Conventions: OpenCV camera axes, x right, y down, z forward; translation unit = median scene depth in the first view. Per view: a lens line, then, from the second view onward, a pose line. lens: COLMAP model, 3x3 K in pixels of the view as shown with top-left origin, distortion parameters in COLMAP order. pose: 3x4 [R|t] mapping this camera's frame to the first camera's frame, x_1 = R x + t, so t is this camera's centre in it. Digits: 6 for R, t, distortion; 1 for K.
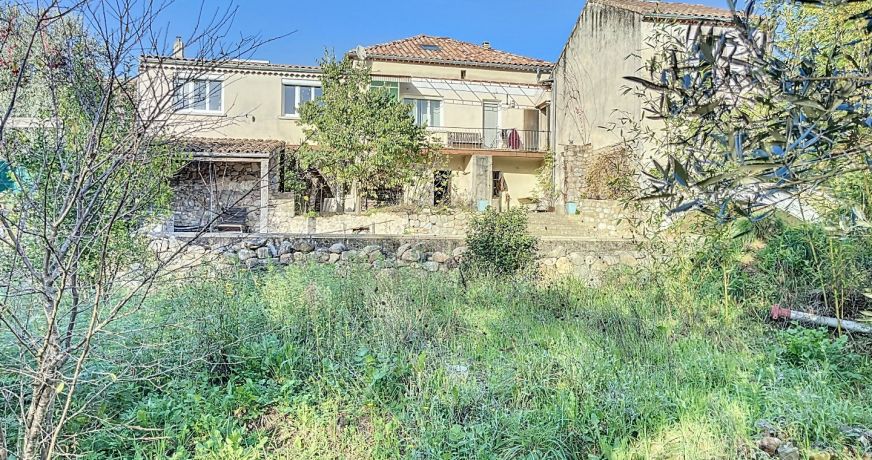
lens RADIAL K [[667.9, 0, 436.0], [0, 667.9, 230.0], [0, 0, 1]] dist [0.032309, -0.001171]
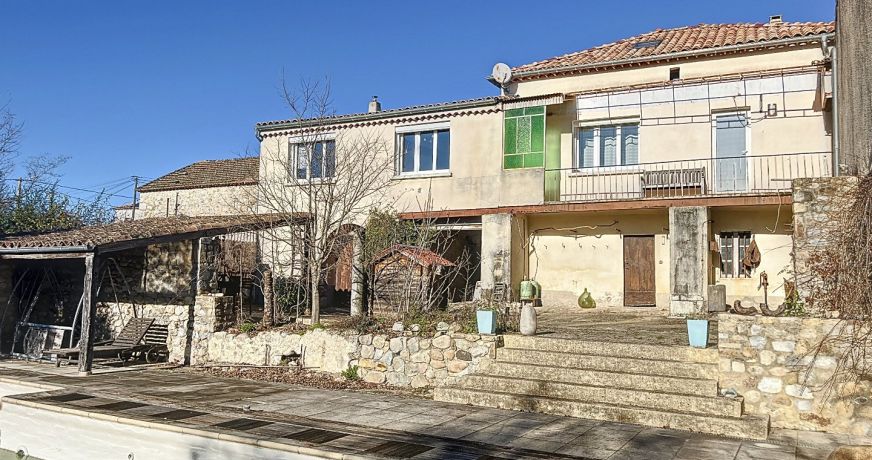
lens RADIAL K [[662.0, 0, 436.0], [0, 662.0, 230.0], [0, 0, 1]] dist [0.052656, -0.003990]
pose [[0.779584, -0.046043, -0.624603, 0.266475], [-0.003197, 0.996988, -0.077484, -0.050091], [0.626290, 0.062402, 0.777089, 0.444658]]
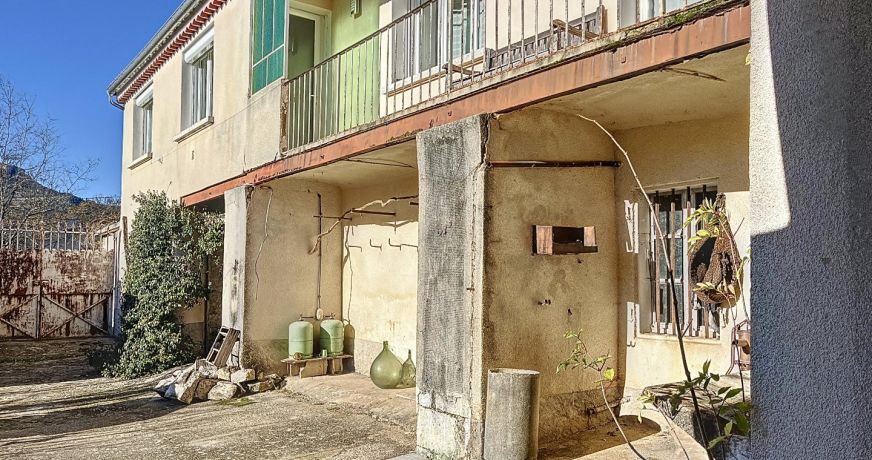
lens RADIAL K [[667.9, 0, 436.0], [0, 667.9, 230.0], [0, 0, 1]] dist [0.032309, -0.001171]
pose [[0.389744, -0.063964, -0.918699, 0.246346], [0.010863, 0.997835, -0.064865, -0.073913], [0.920859, 0.015301, 0.389595, 0.967413]]
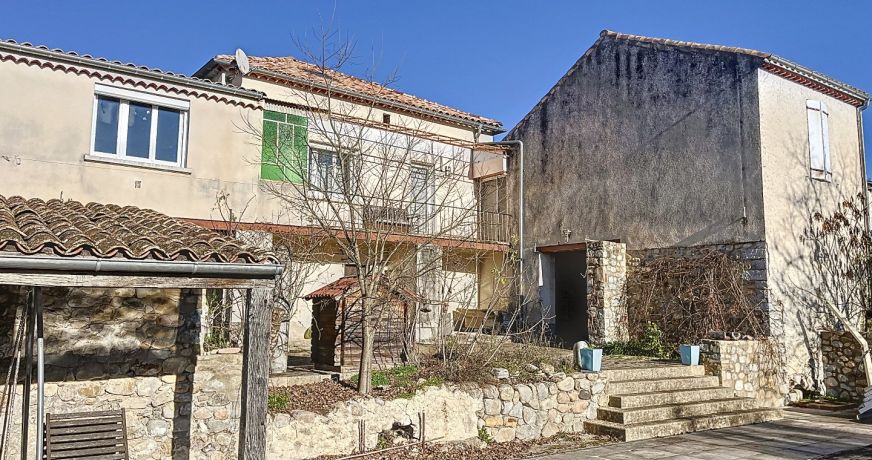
lens RADIAL K [[667.9, 0, 436.0], [0, 667.9, 230.0], [0, 0, 1]] dist [0.032309, -0.001171]
pose [[0.909644, 0.050331, 0.412329, -0.198842], [-0.008688, 0.994721, -0.102253, -0.062677], [-0.415299, 0.089431, 0.905278, 0.427950]]
